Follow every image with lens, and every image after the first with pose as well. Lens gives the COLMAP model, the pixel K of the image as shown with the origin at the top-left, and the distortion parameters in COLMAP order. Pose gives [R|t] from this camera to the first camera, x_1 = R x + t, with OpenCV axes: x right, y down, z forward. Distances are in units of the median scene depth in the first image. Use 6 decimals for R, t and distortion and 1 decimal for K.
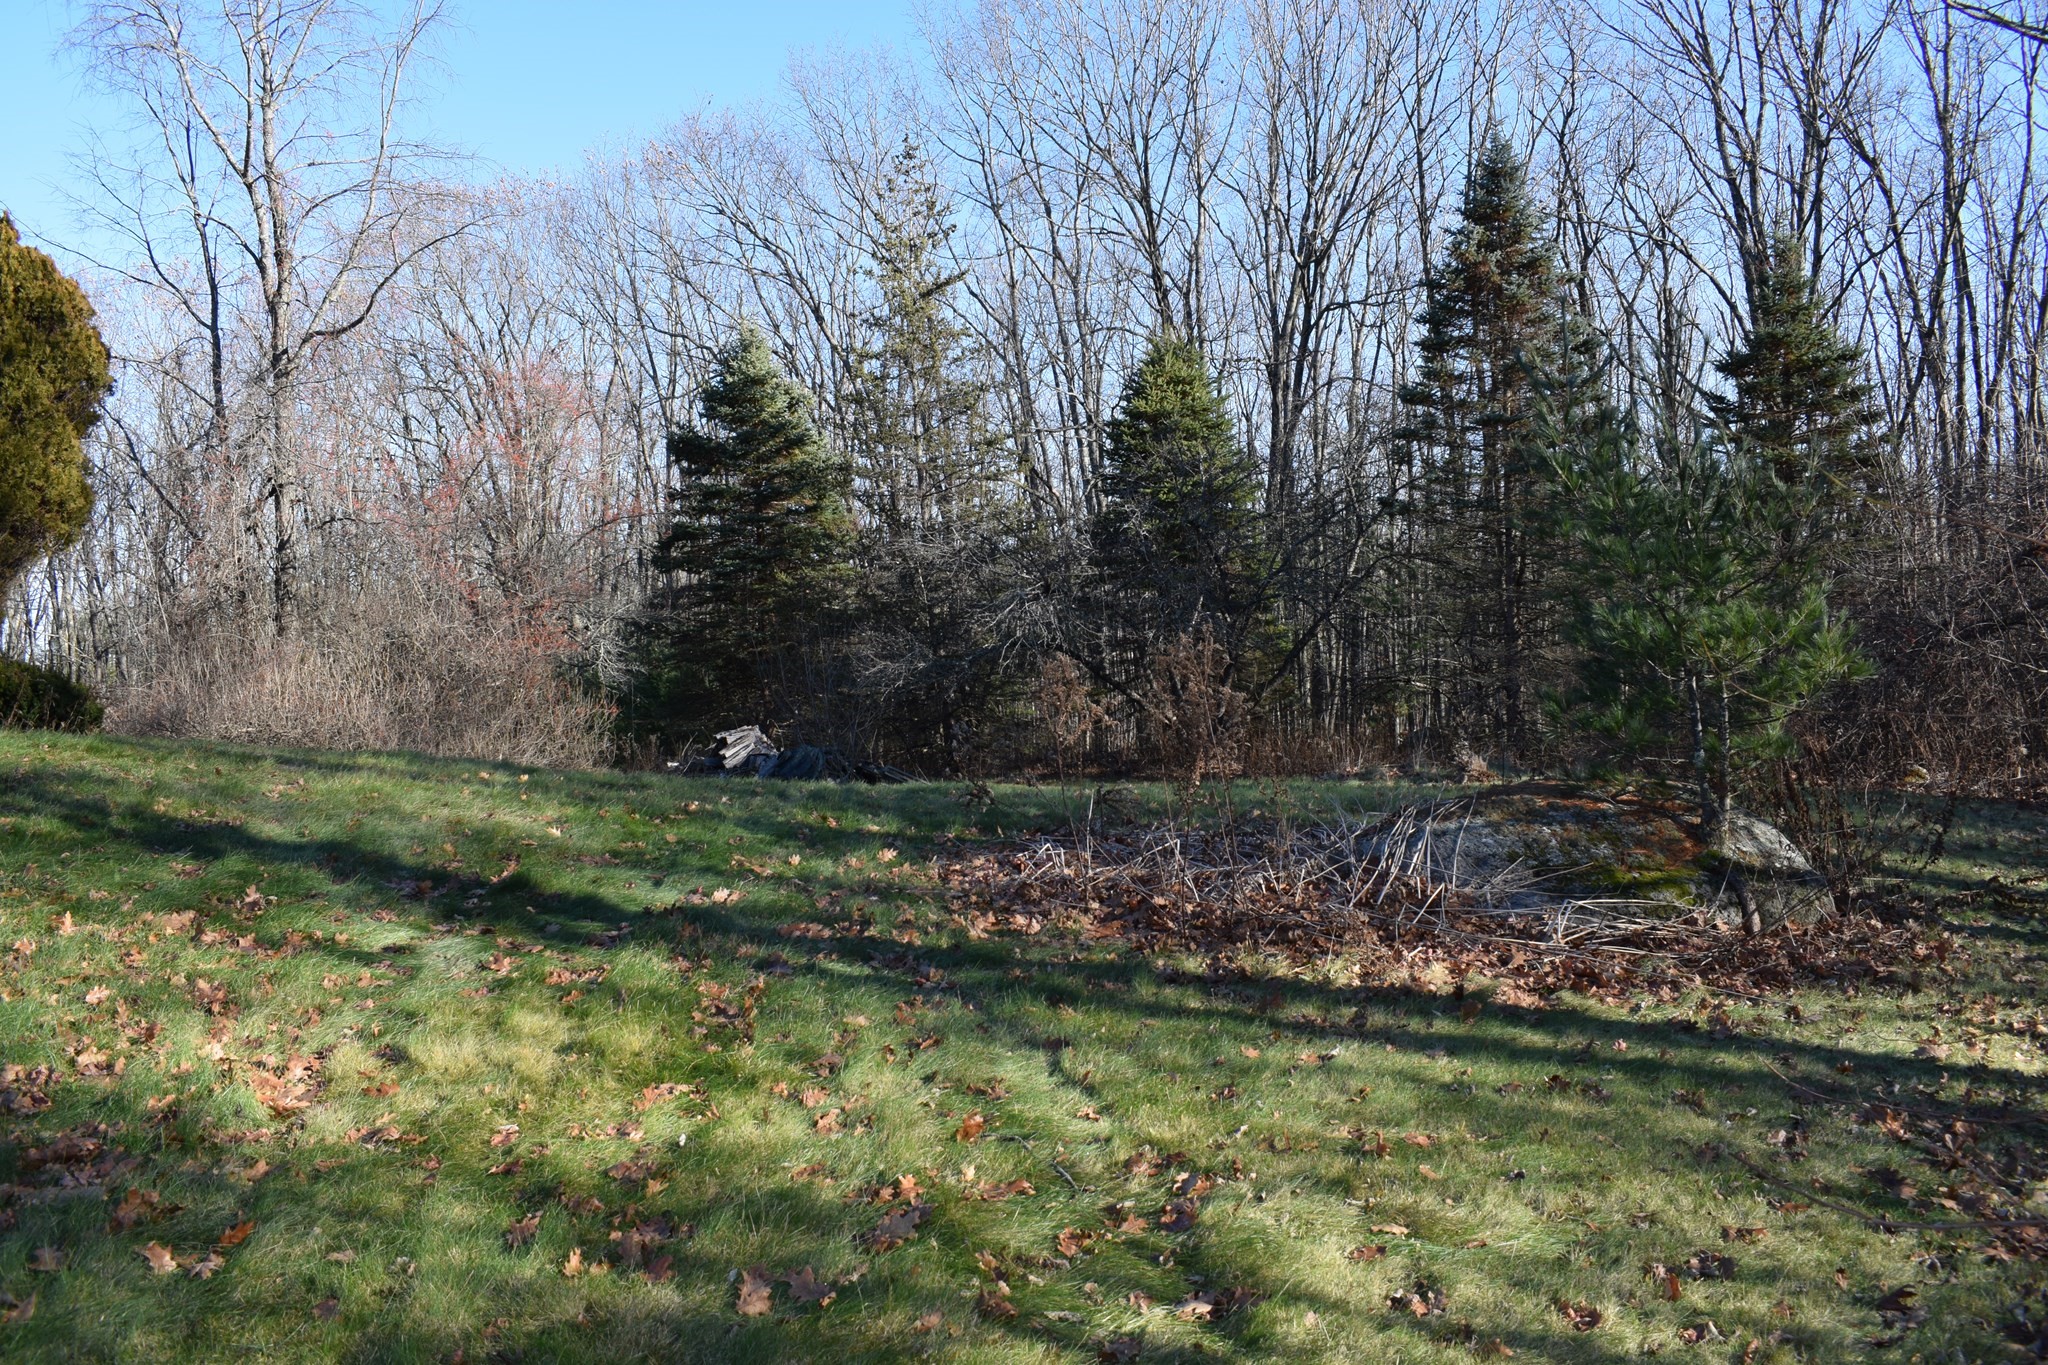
lens RADIAL K [[1767.6, 0, 1024.5], [0, 1767.6, 682.1], [0, 0, 1]] dist [-0.006650, -0.007200]
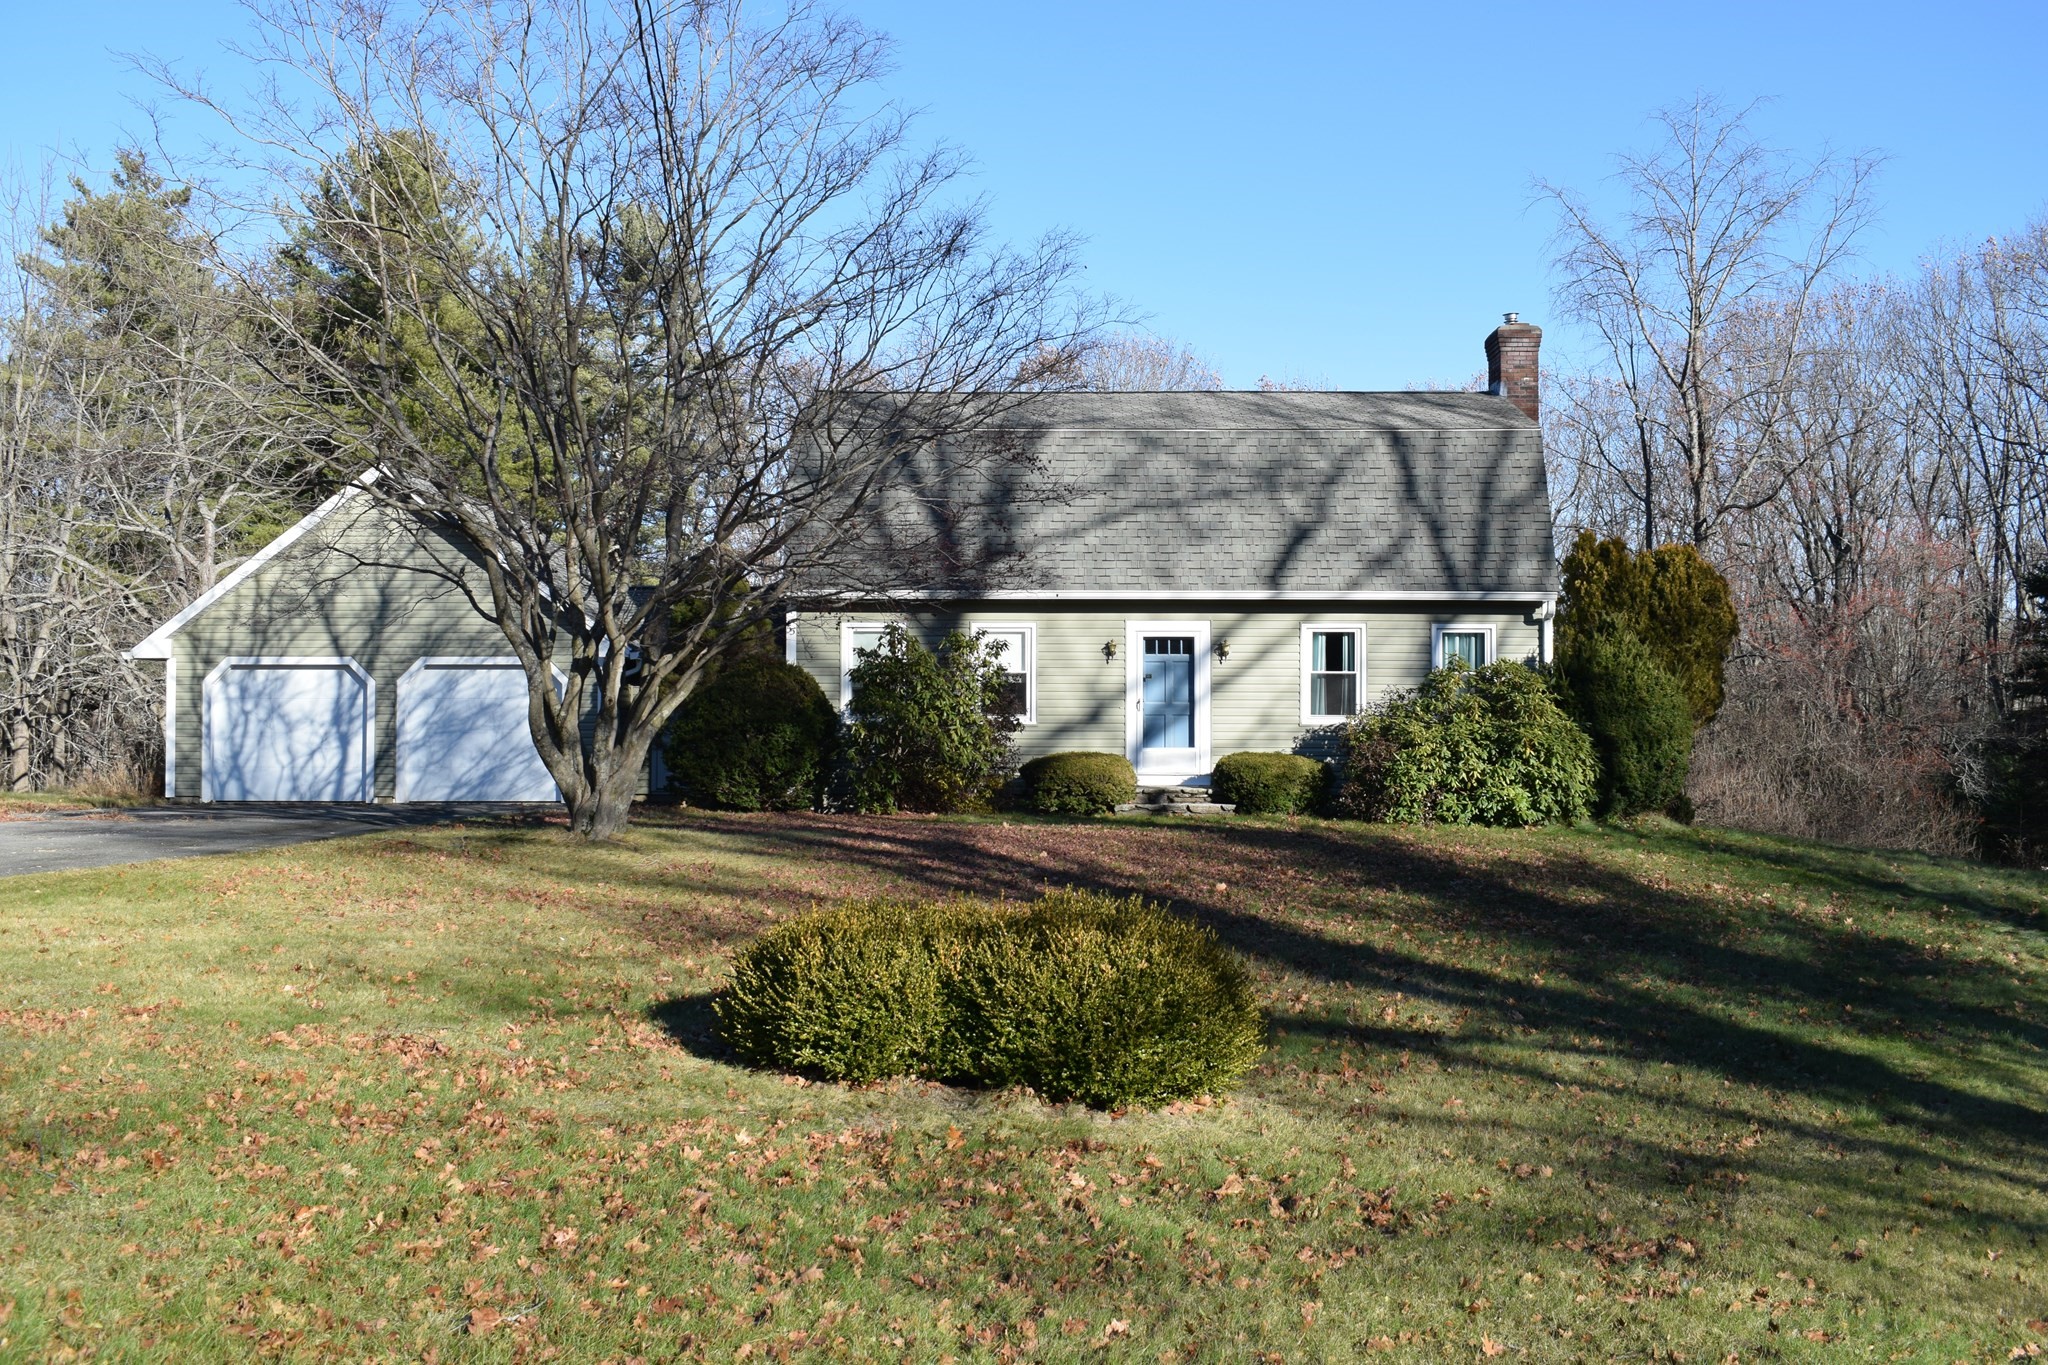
lens RADIAL K [[2106.4, 0, 1023.4], [0, 2106.4, 681.3], [0, 0, 1]] dist [-0.016167, 0.000000]
pose [[0.820615, 0.028597, -0.570765, 0.050441], [-0.040687, 0.999136, -0.008439, -0.037356], [0.570031, 0.030148, 0.821070, -0.534189]]
